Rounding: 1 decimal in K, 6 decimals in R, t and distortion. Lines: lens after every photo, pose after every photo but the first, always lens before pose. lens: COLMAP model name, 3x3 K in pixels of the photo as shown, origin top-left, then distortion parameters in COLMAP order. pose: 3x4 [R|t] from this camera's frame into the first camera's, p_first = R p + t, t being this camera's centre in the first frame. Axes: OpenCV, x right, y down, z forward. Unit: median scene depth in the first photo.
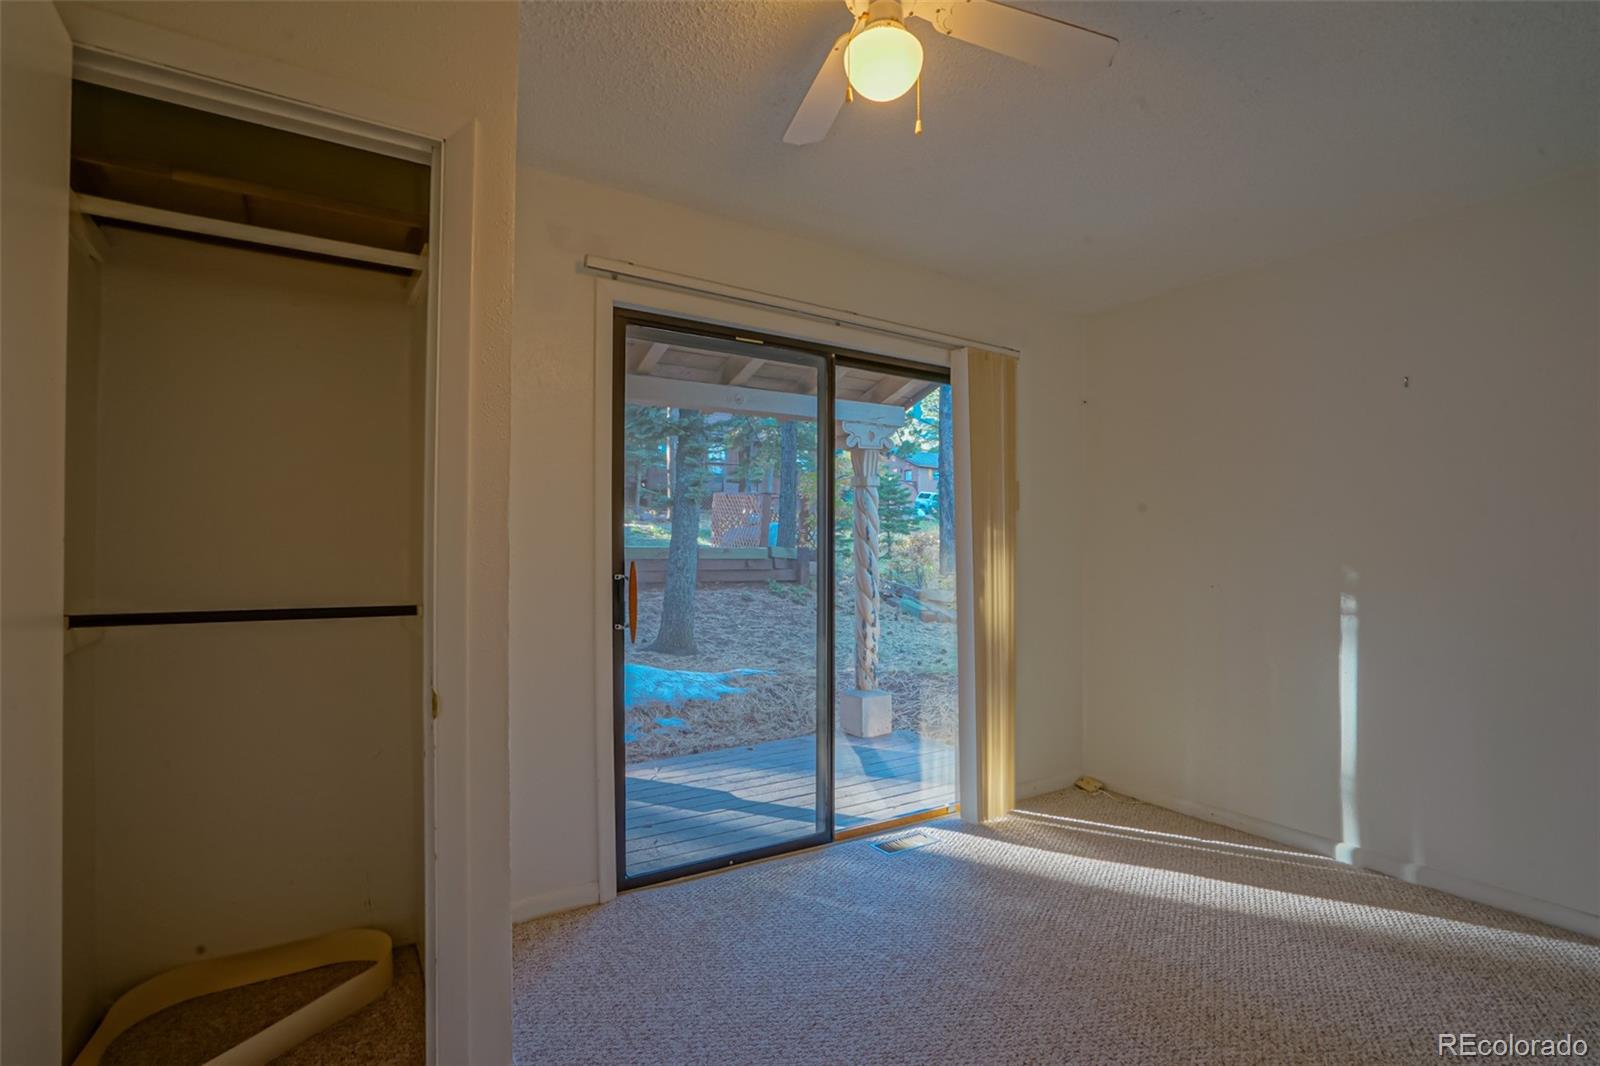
lens RADIAL K [[750.7, 0, 797.8], [0, 750.7, 535.7], [0, 0, 1]] dist [-0.040184, 0.000723]
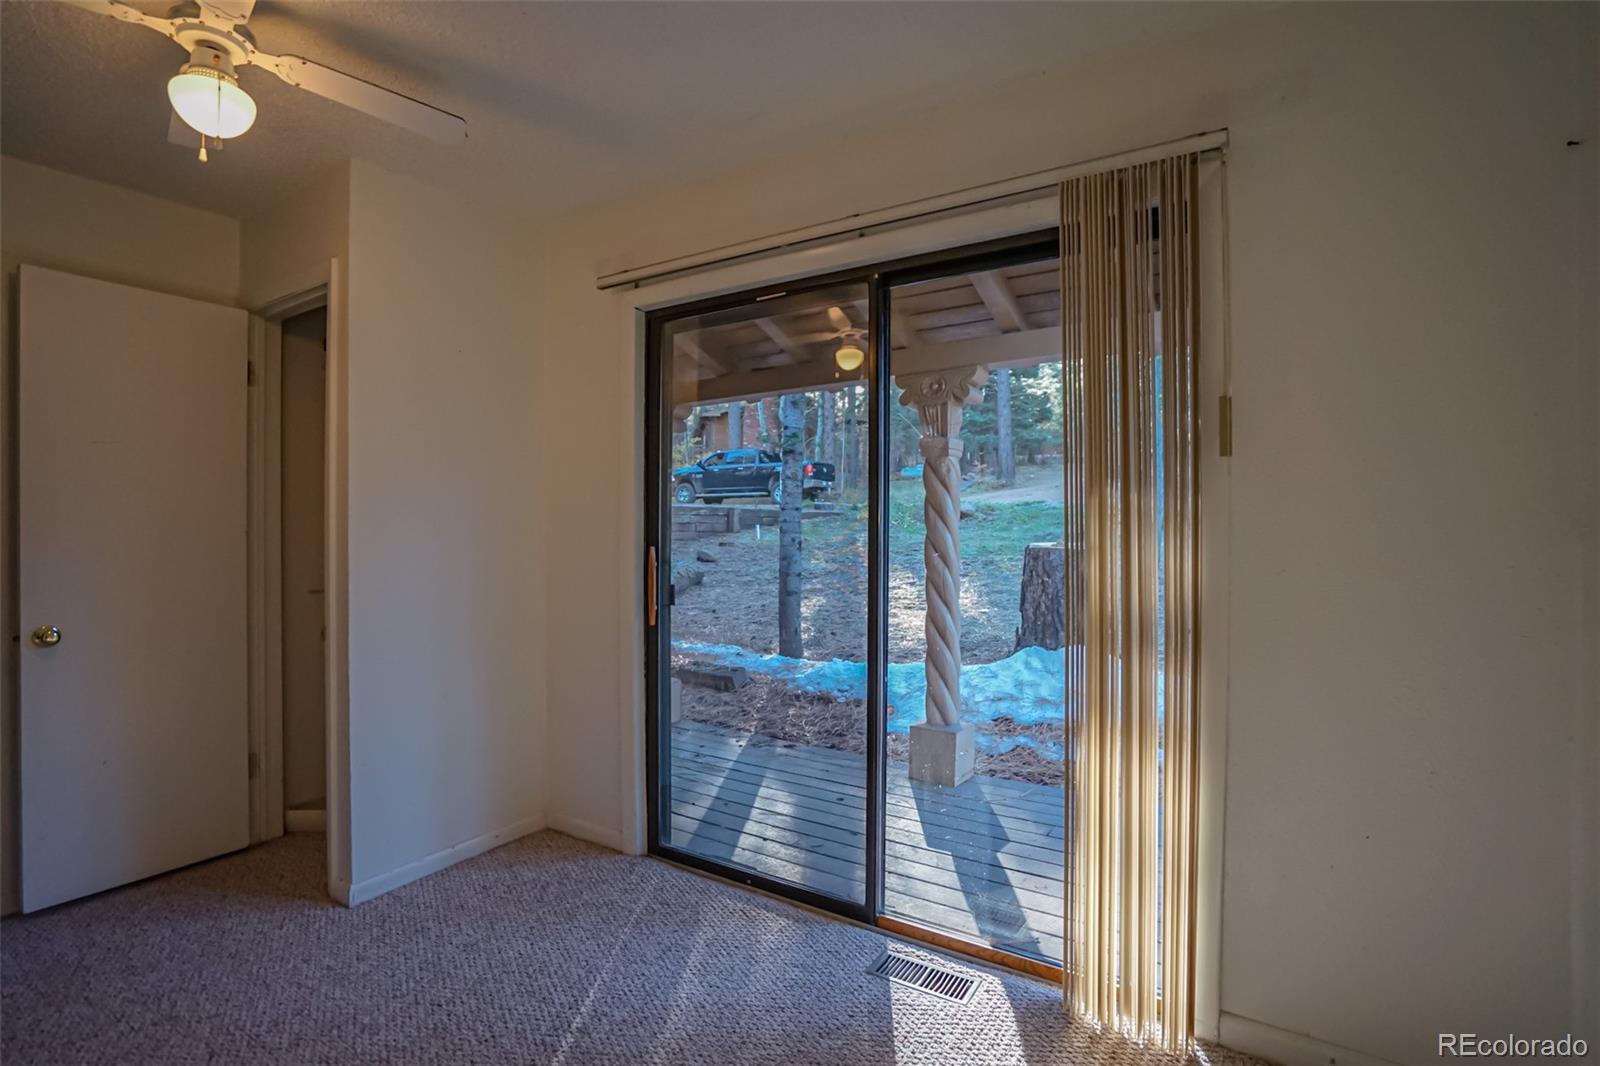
lens RADIAL K [[750.7, 0, 798.7], [0, 750.7, 529.6], [0, 0, 1]] dist [-0.040184, 0.000723]
pose [[0.430323, 0.002386, -0.902672, 0.766880], [0.019220, 0.999746, 0.011806, -0.001667], [0.902470, -0.022430, 0.430168, 0.680869]]
